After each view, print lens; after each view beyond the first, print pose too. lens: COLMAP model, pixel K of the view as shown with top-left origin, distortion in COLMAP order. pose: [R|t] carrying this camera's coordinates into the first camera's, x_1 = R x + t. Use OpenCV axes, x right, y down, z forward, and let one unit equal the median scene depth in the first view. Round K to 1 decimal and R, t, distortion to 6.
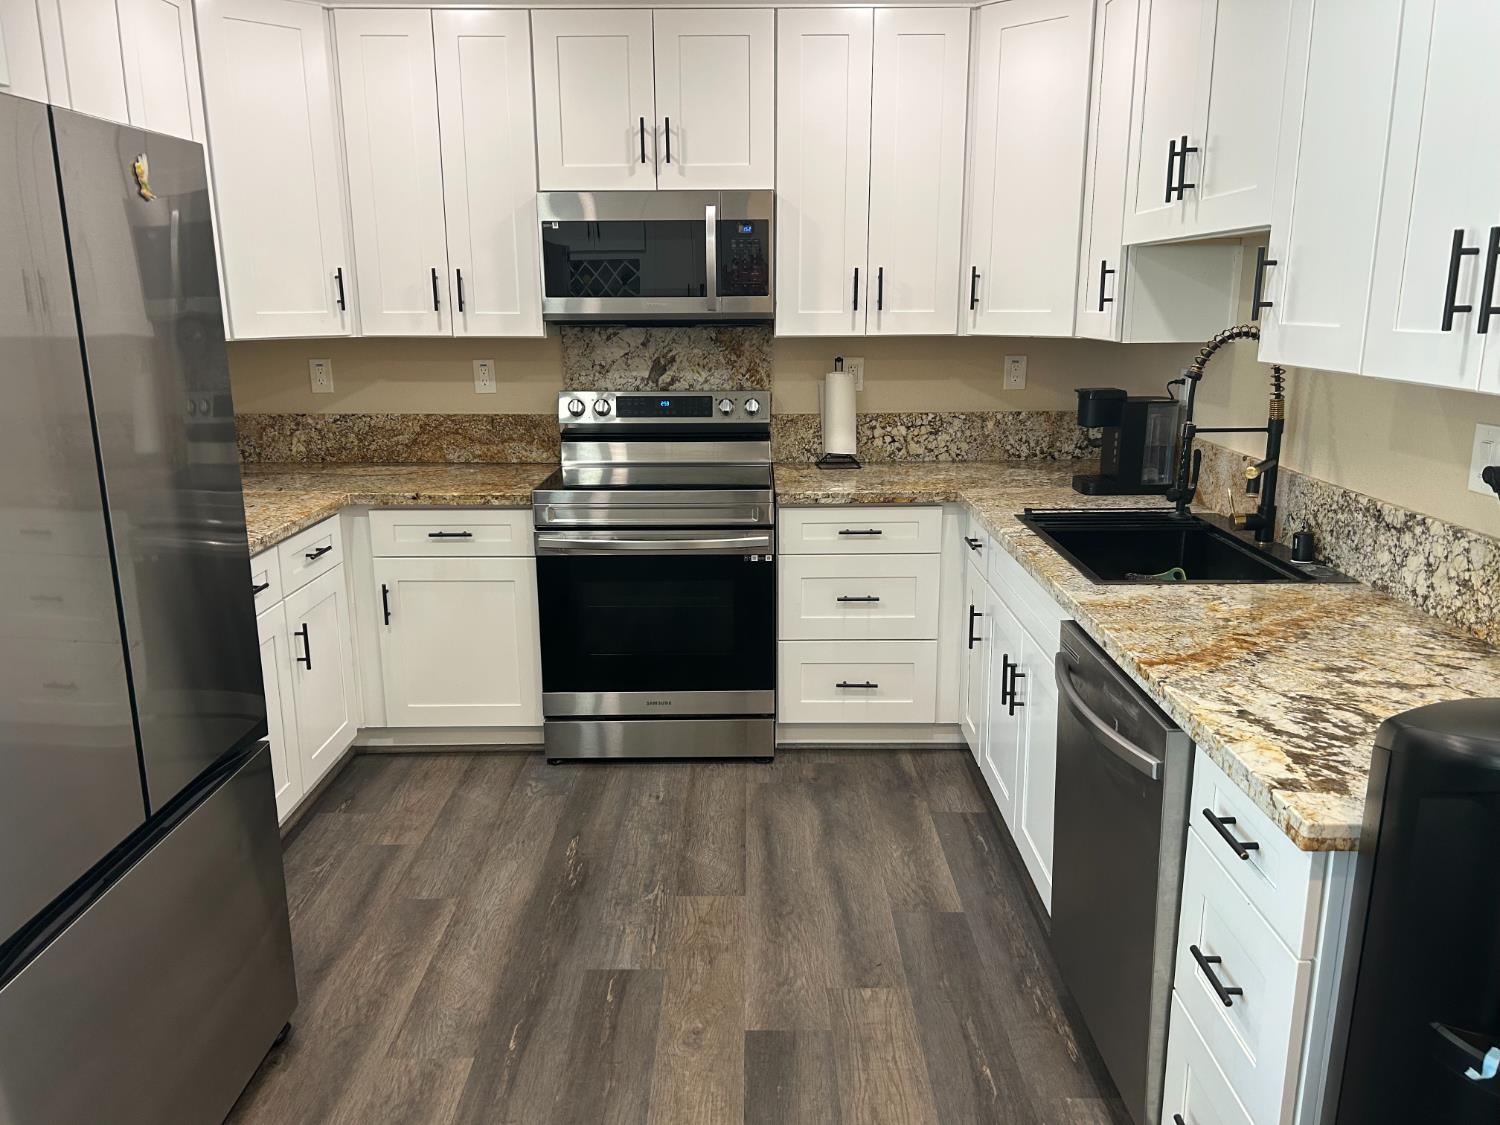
lens RADIAL K [[1131.6, 0, 744.7], [0, 1131.6, 567.0], [0, 0, 1]] dist [0.063007, -0.065467]
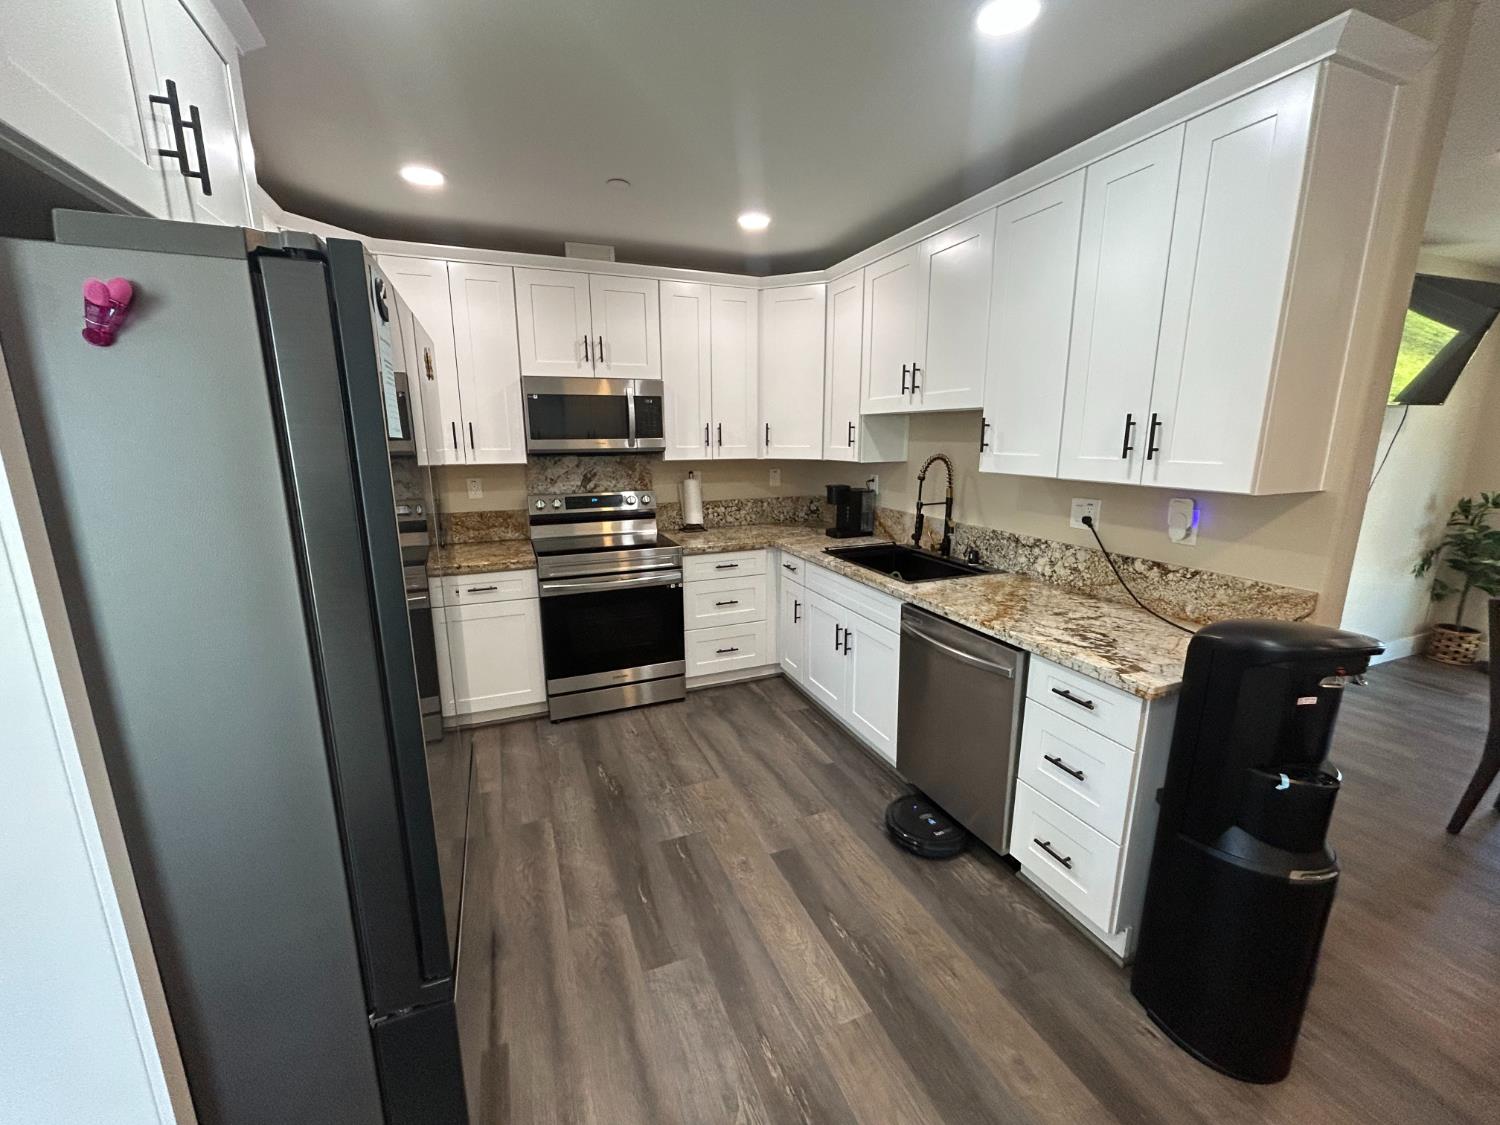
lens RADIAL K [[607.0, 0, 743.9], [0, 607.0, 559.6], [0, 0, 1]] dist [0.001779, -0.000002]
pose [[0.923768, -0.076823, 0.375167, -0.242743], [0.088261, 0.996008, -0.013371, -0.026479], [-0.372642, 0.045464, 0.926861, 0.084592]]
